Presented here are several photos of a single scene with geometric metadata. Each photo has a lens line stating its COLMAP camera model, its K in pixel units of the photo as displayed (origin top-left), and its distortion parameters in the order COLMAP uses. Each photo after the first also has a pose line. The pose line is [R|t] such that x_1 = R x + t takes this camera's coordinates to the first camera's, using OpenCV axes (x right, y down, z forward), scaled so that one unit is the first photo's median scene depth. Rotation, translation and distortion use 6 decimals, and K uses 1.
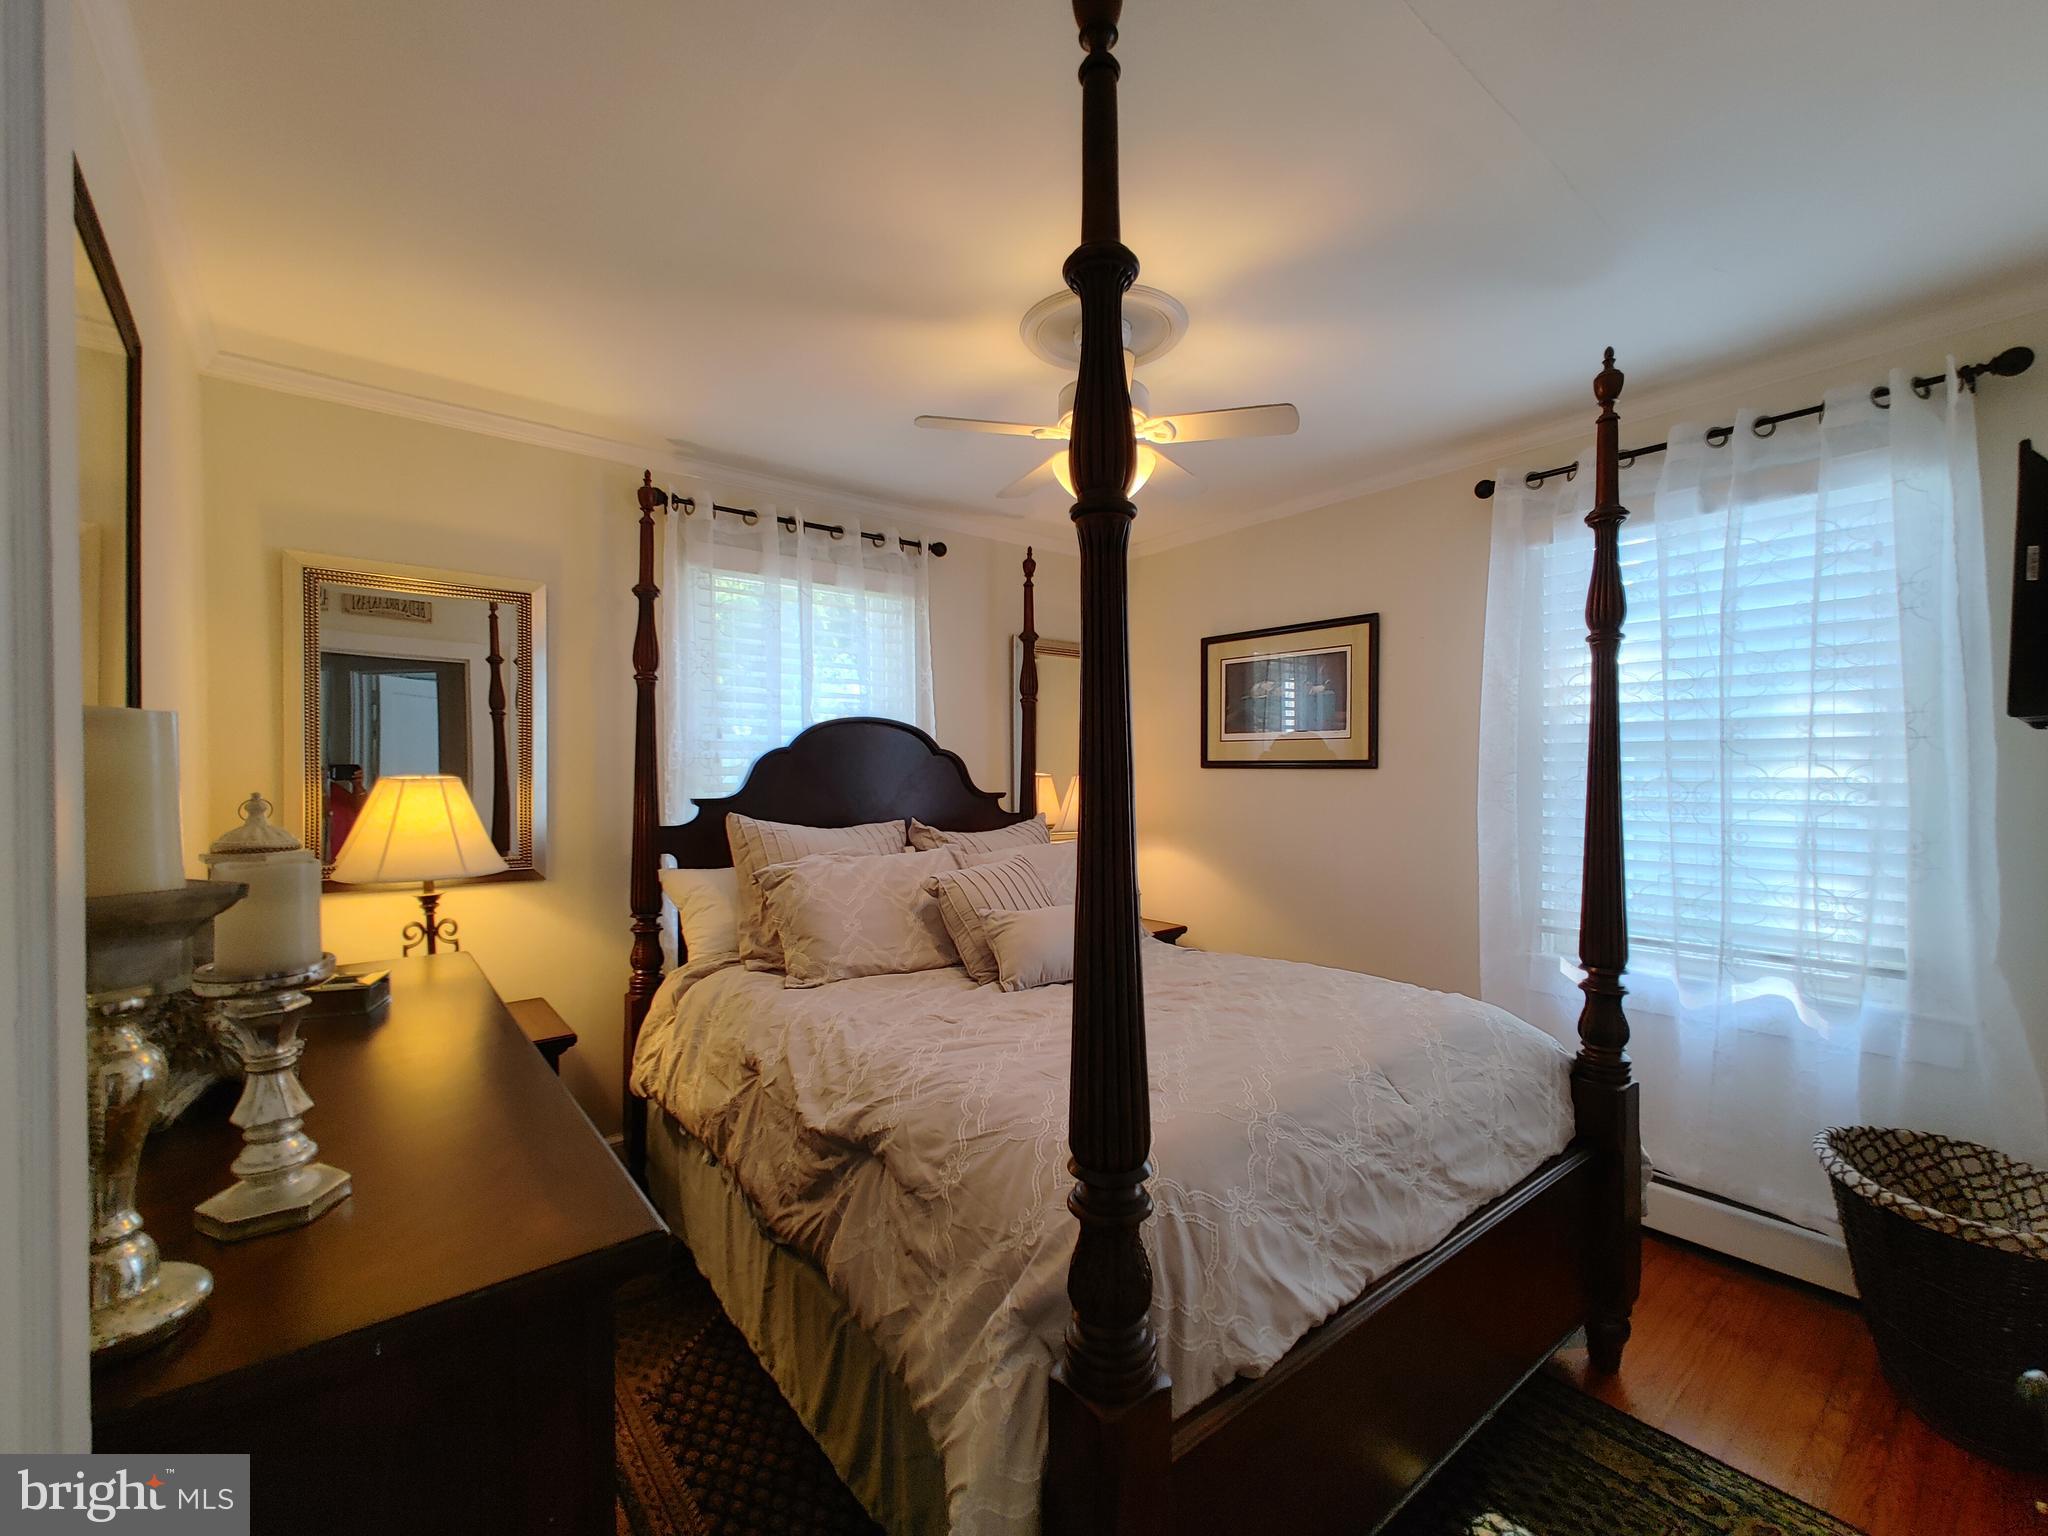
lens RADIAL K [[874.0, 0, 1023.5], [0, 874.0, 767.2], [0, 0, 1]] dist [0.000721, 0.001329]
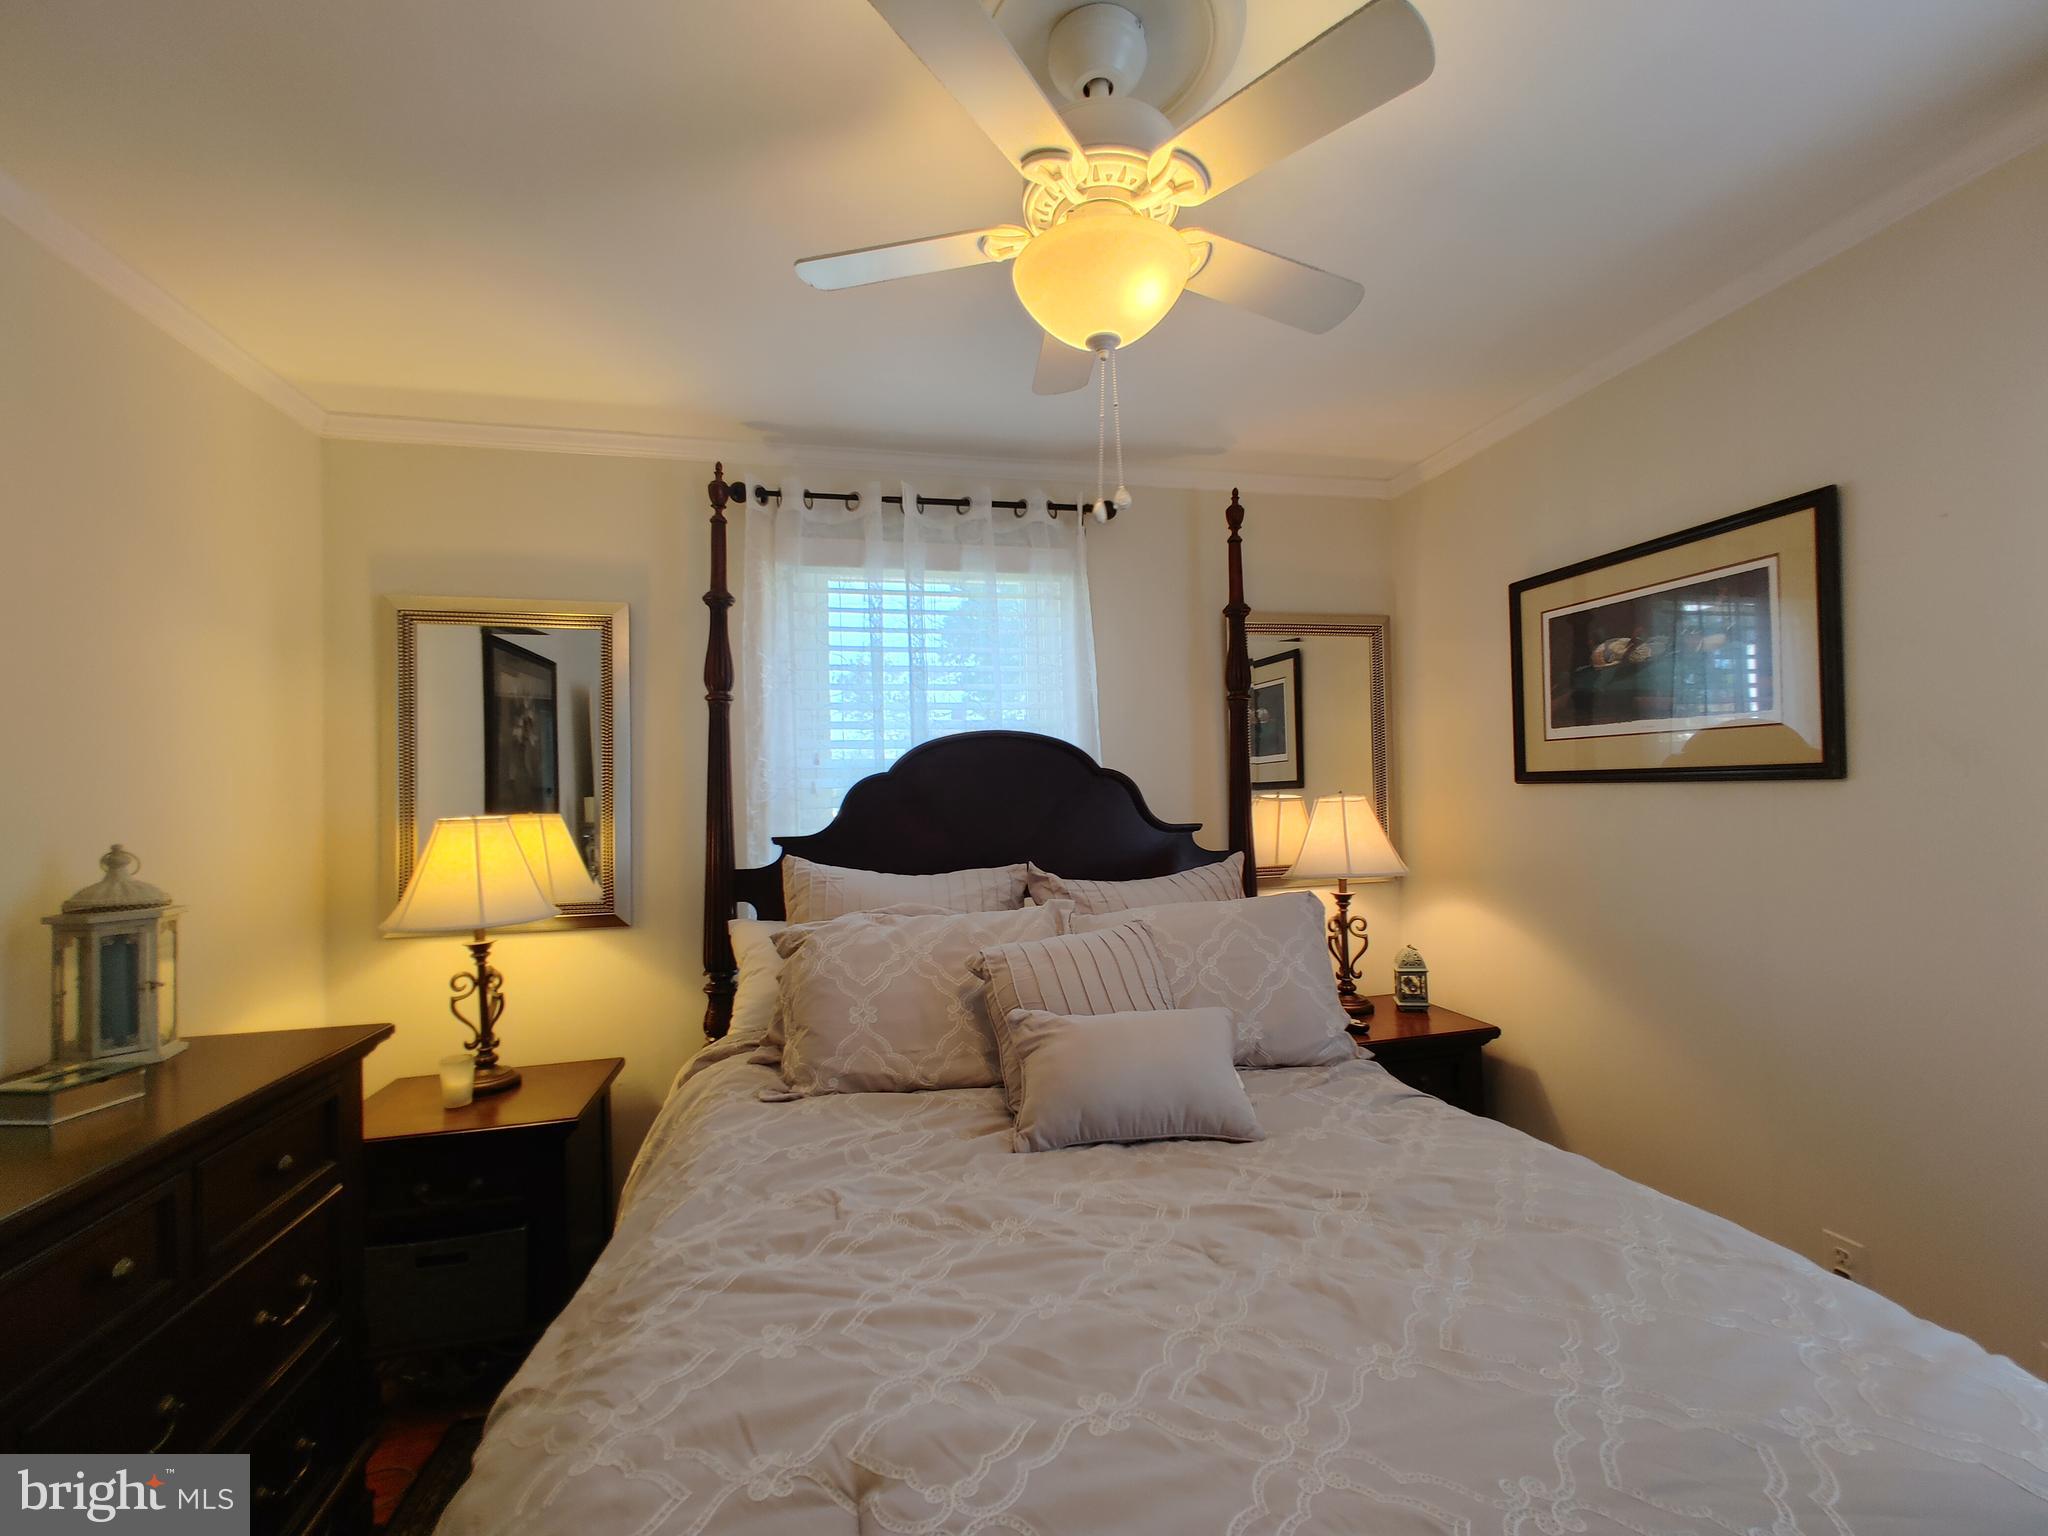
lens RADIAL K [[874.0, 0, 1029.1], [0, 874.0, 768.5], [0, 0, 1]] dist [0.000721, 0.001329]
pose [[0.896588, -0.032432, -0.441677, 0.224083], [0.023818, 0.999403, -0.025036, -0.002866], [0.442225, 0.011927, 0.896825, 0.350198]]
